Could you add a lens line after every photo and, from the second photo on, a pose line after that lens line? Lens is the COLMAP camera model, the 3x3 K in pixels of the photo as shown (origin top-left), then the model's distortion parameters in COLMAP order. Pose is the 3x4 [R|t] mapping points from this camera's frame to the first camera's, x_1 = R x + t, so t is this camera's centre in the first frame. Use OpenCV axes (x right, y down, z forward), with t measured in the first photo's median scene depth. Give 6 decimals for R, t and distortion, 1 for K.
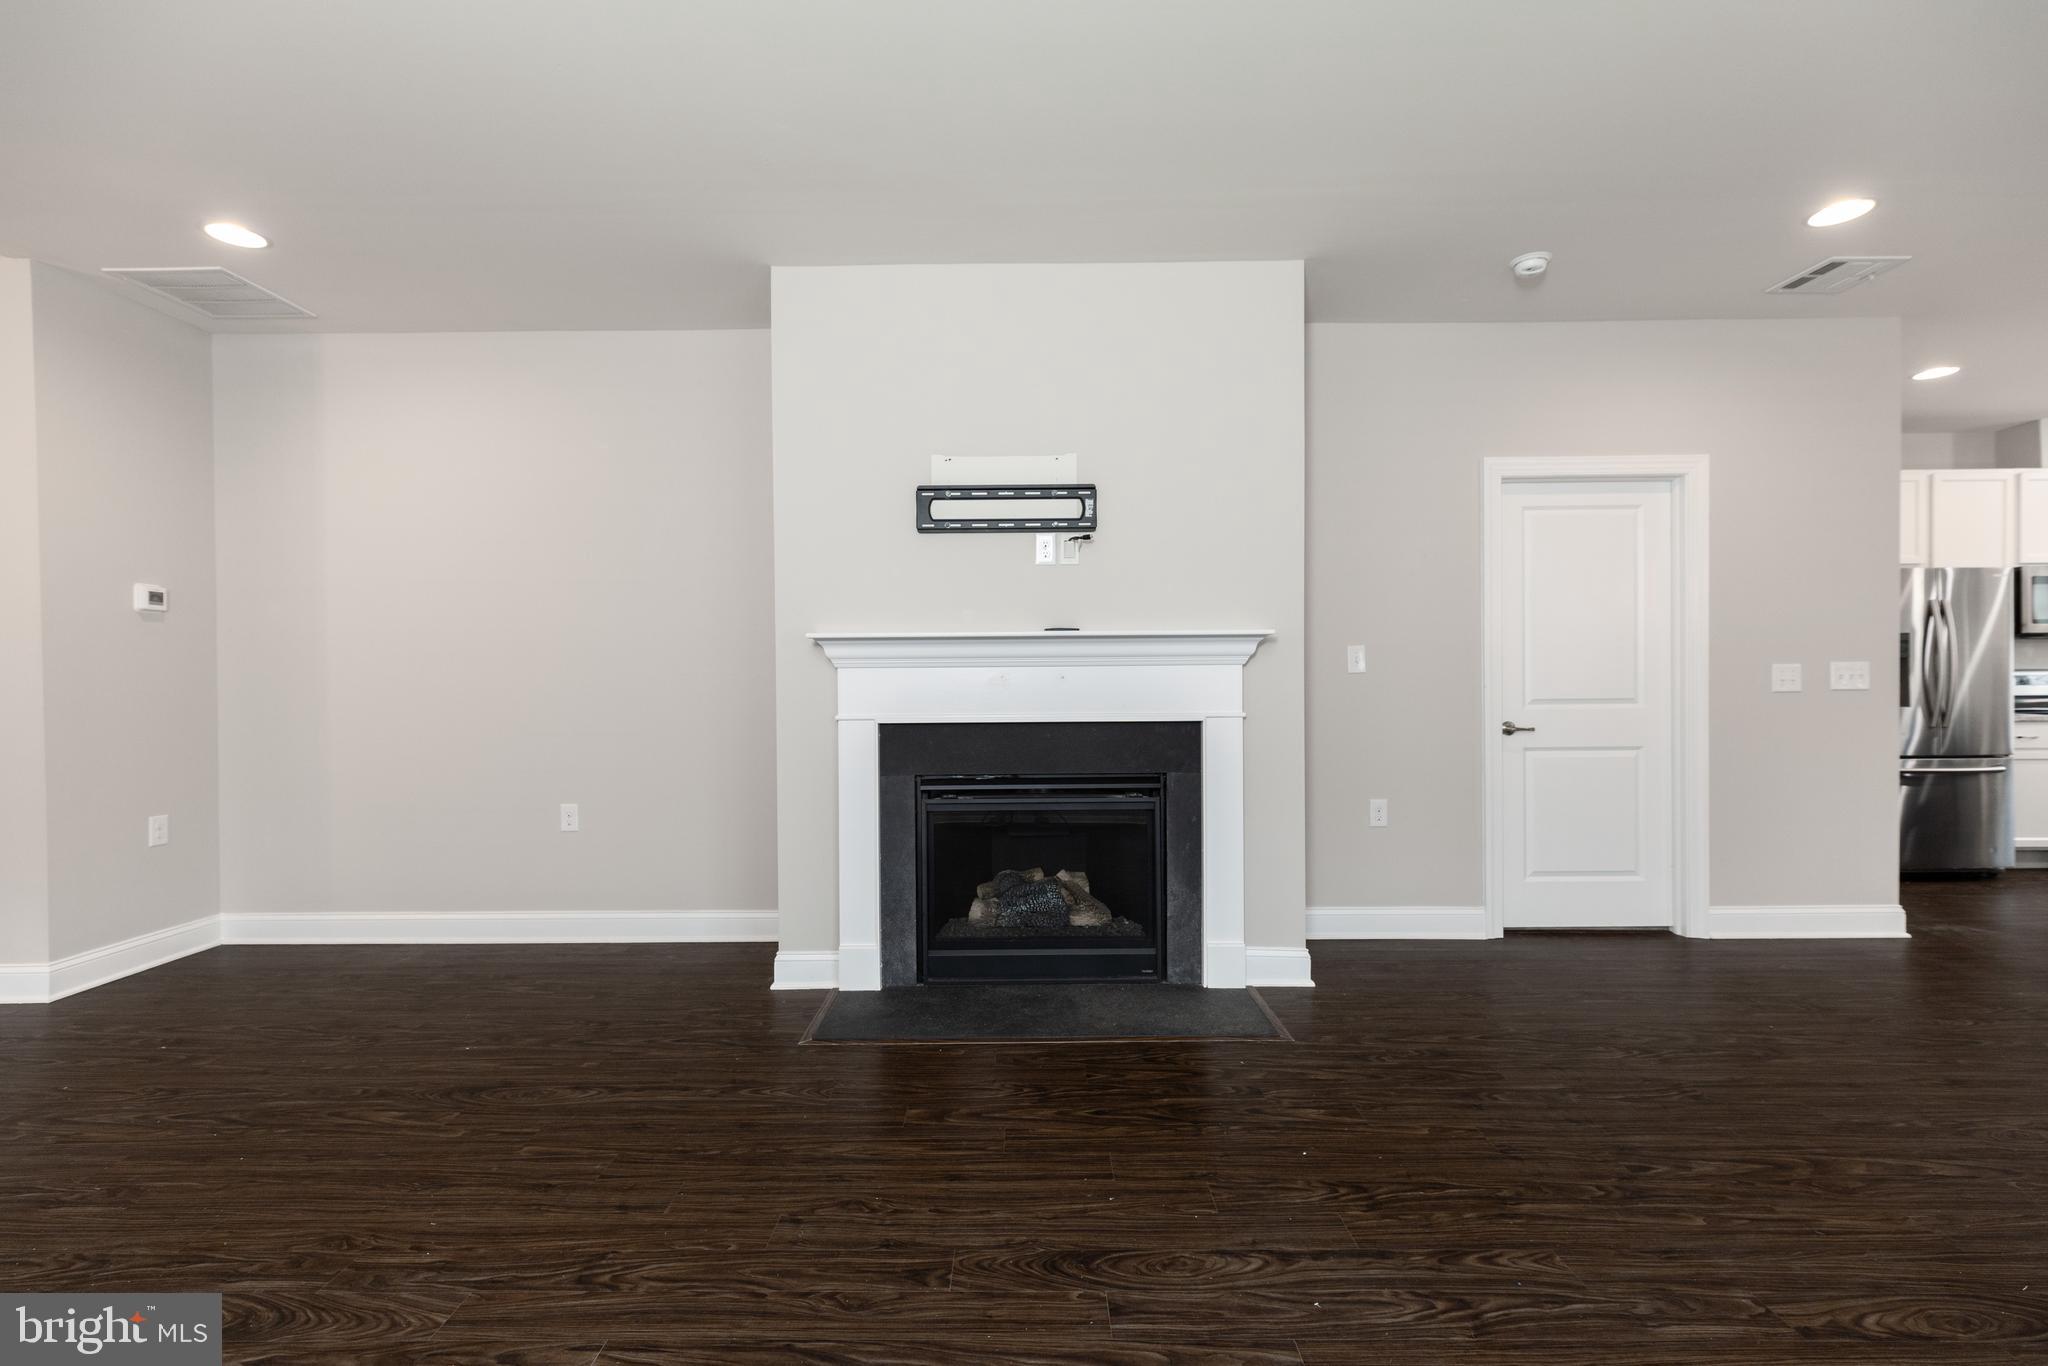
lens RADIAL K [[893.2, 0, 1015.0], [0, 893.2, 680.9], [0, 0, 1]] dist [0.003116, 0.000961]
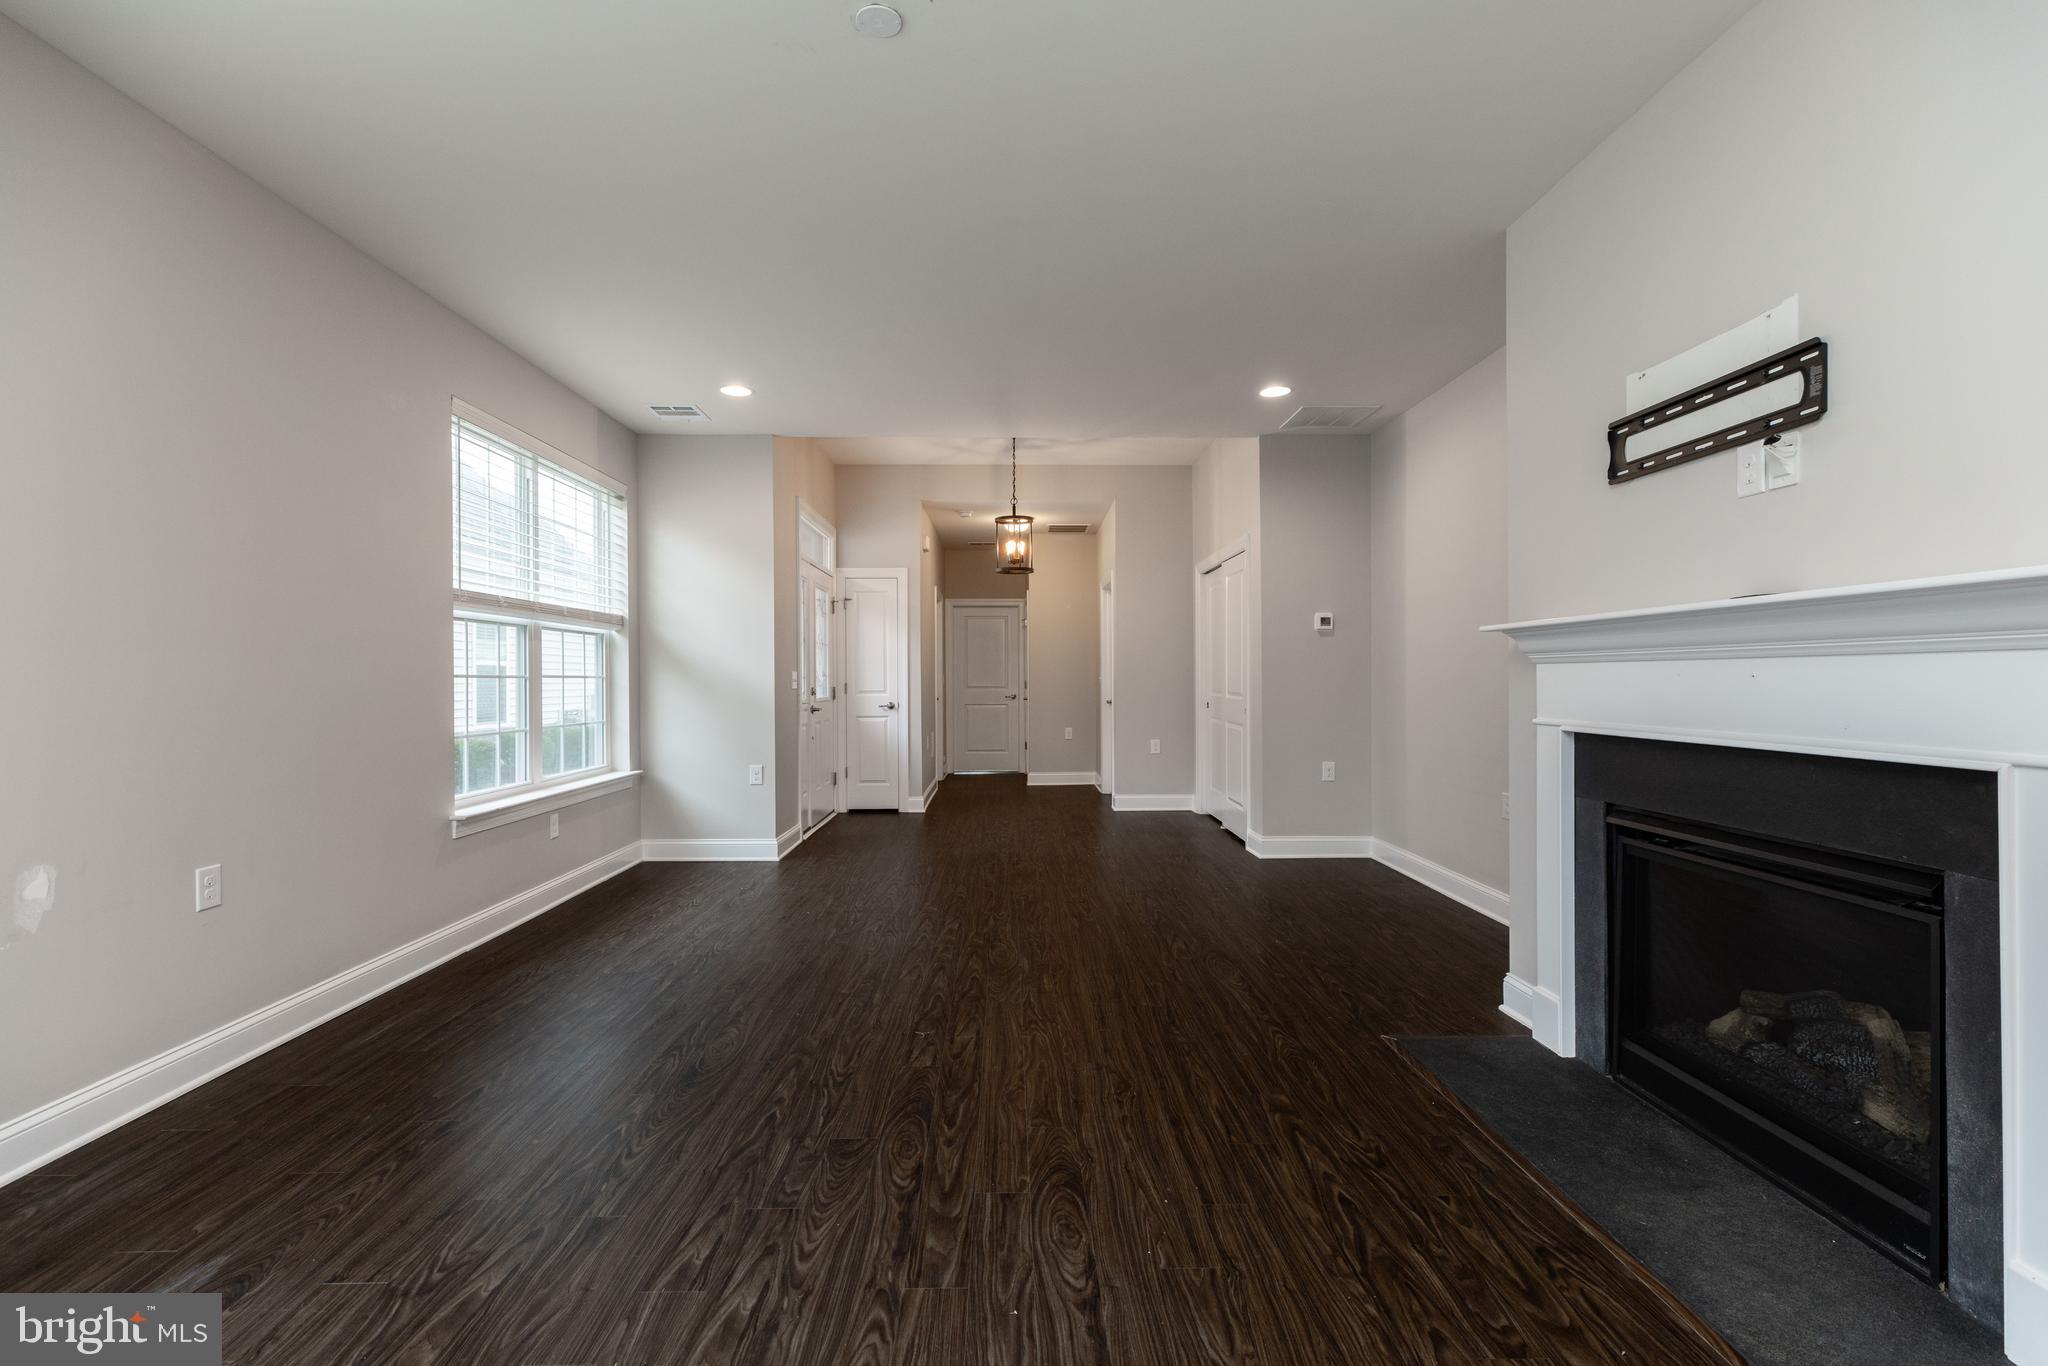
lens RADIAL K [[897.8, 0, 1024.0], [0, 897.8, 683.0], [0, 0, 1]] dist [0.001563, -0.000024]
pose [[0.032861, 0.013399, -0.999370, 0.911764], [0.000350, 0.999910, 0.013418, -0.010589], [0.999460, -0.000791, 0.032853, 0.672628]]
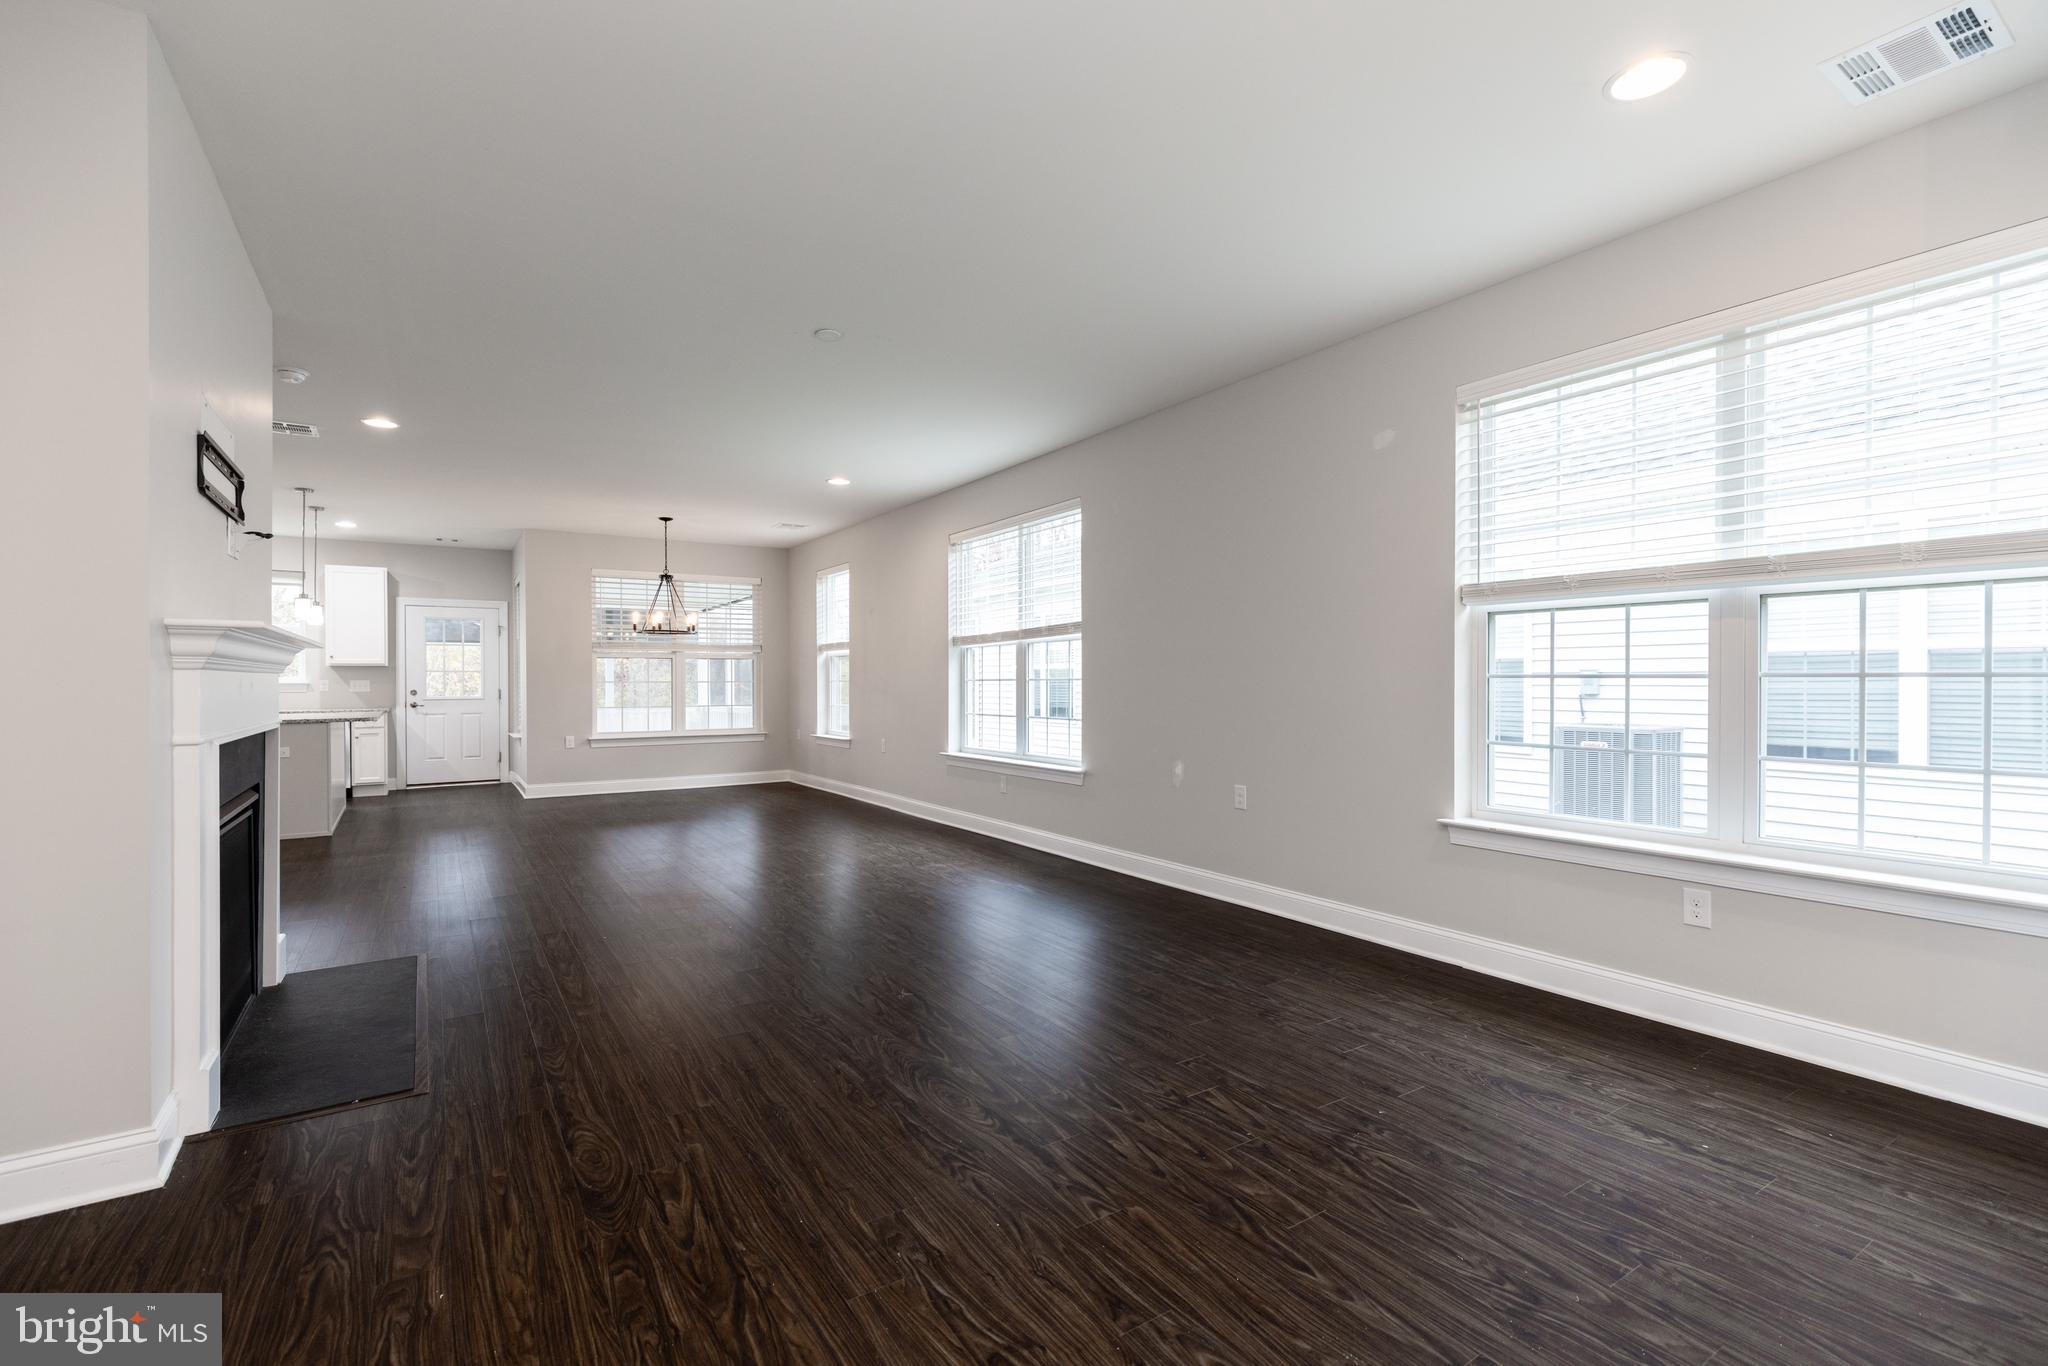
lens RADIAL K [[922.8, 0, 1010.9], [0, 922.8, 687.1], [0, 0, 1]] dist [0.003022, -0.000199]
pose [[-0.545453, 0.003107, 0.838136, -1.596850], [0.007891, 0.999968, 0.001428, 0.008183], [-0.838104, 0.007393, -0.545460, 1.213137]]
